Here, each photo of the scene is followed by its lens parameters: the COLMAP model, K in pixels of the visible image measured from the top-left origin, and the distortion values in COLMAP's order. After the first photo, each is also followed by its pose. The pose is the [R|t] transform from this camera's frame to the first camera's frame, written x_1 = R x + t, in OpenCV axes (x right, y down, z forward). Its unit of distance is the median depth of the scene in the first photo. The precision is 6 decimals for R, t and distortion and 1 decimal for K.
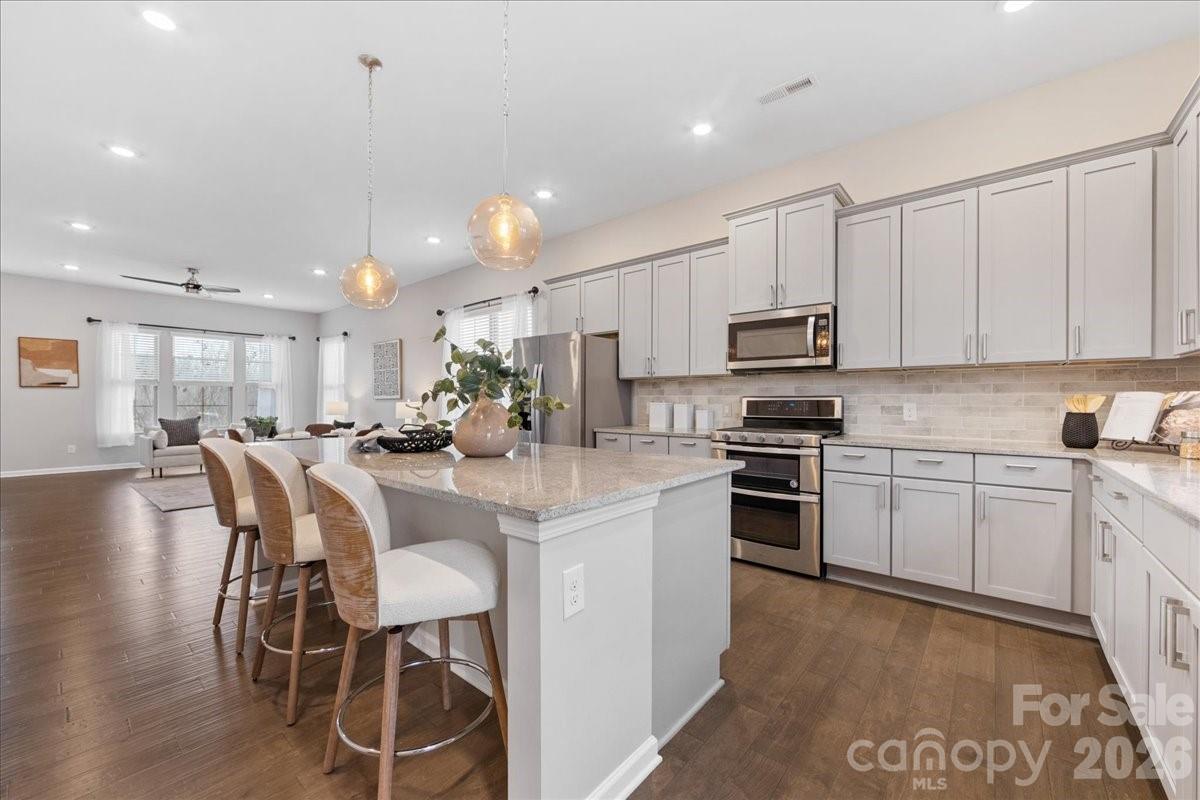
lens RADIAL K [[469.5, 0, 596.7], [0, 469.5, 403.2], [0, 0, 1]] dist [-0.003095, 0.000832]
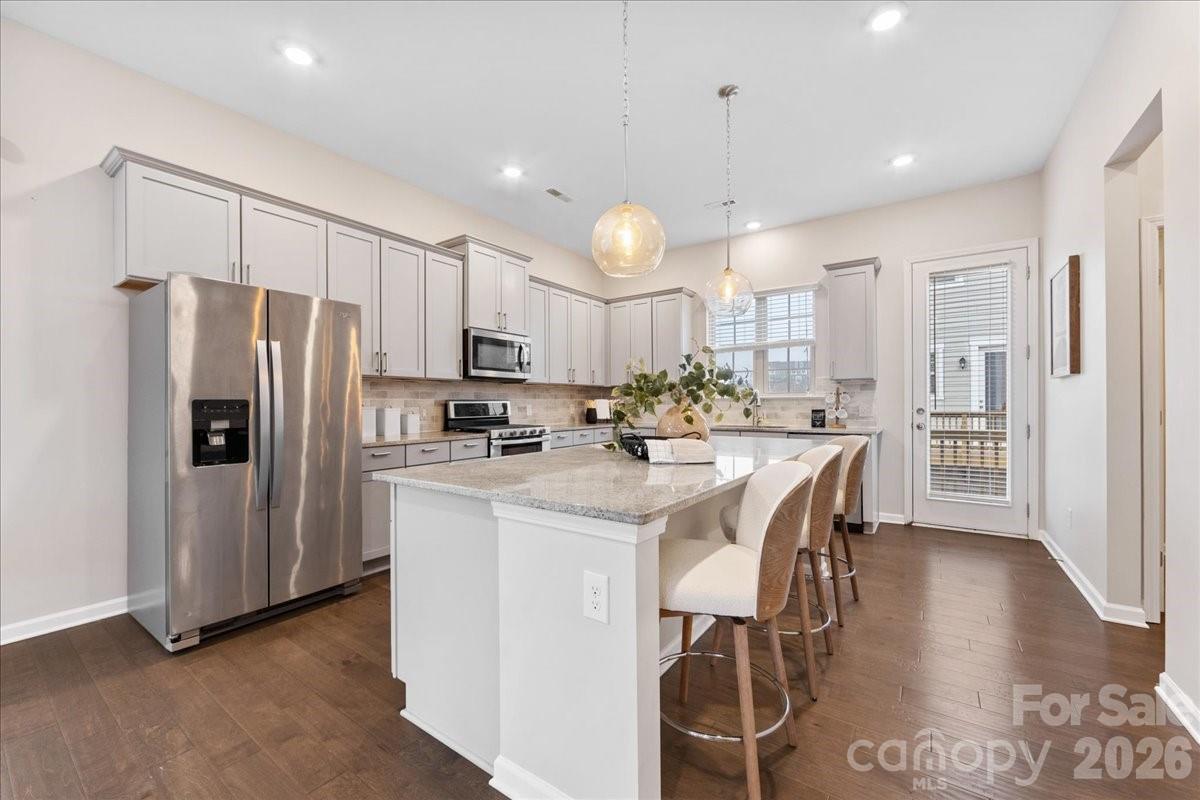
lens RADIAL K [[469.5, 0, 598.8], [0, 469.5, 402.9], [0, 0, 1]] dist [-0.003095, 0.000832]
pose [[-0.089814, -0.000785, 0.995958, -1.070474], [0.009348, 0.999955, 0.001631, -0.008050], [-0.995915, 0.009457, -0.089803, 0.995081]]
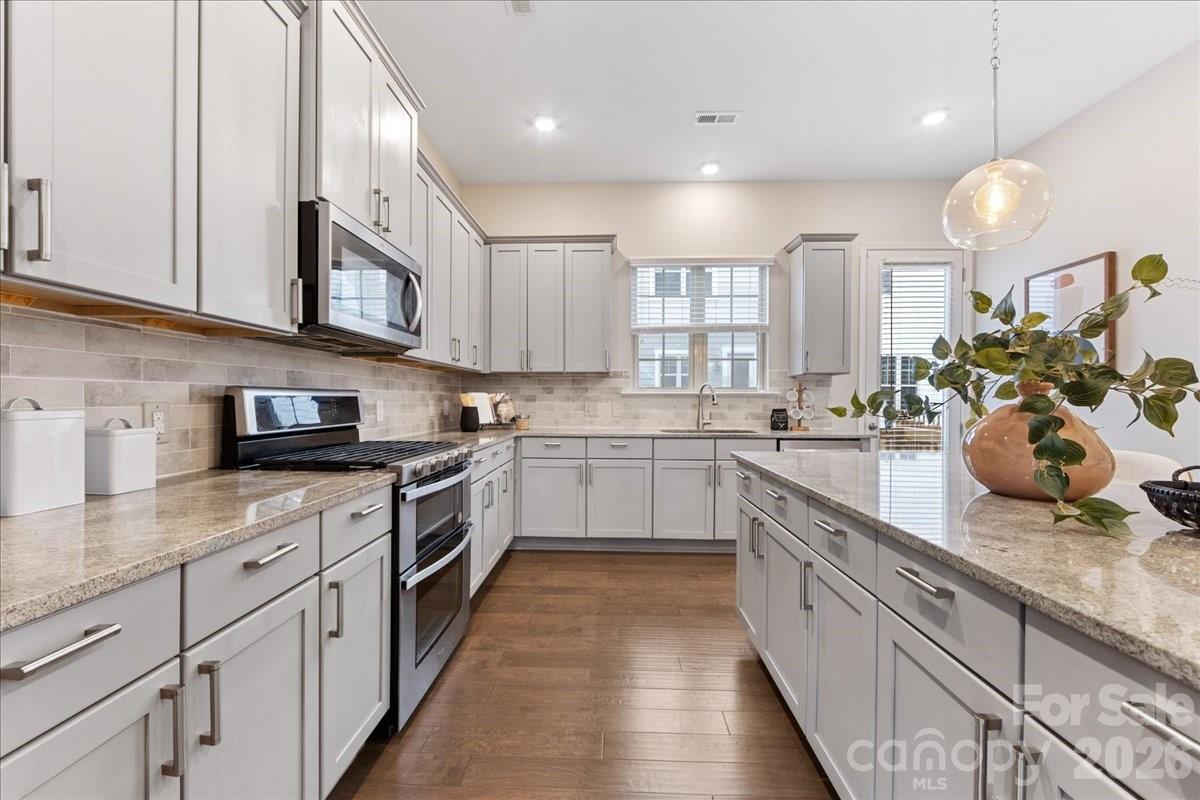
lens RADIAL K [[469.5, 0, 596.2], [0, 469.5, 402.4], [0, 0, 1]] dist [-0.003095, 0.000832]
pose [[-0.617687, -0.008588, 0.786377, -0.265798], [-0.001513, 0.999951, 0.009733, -0.006366], [-0.786423, 0.004822, -0.617670, 1.336743]]
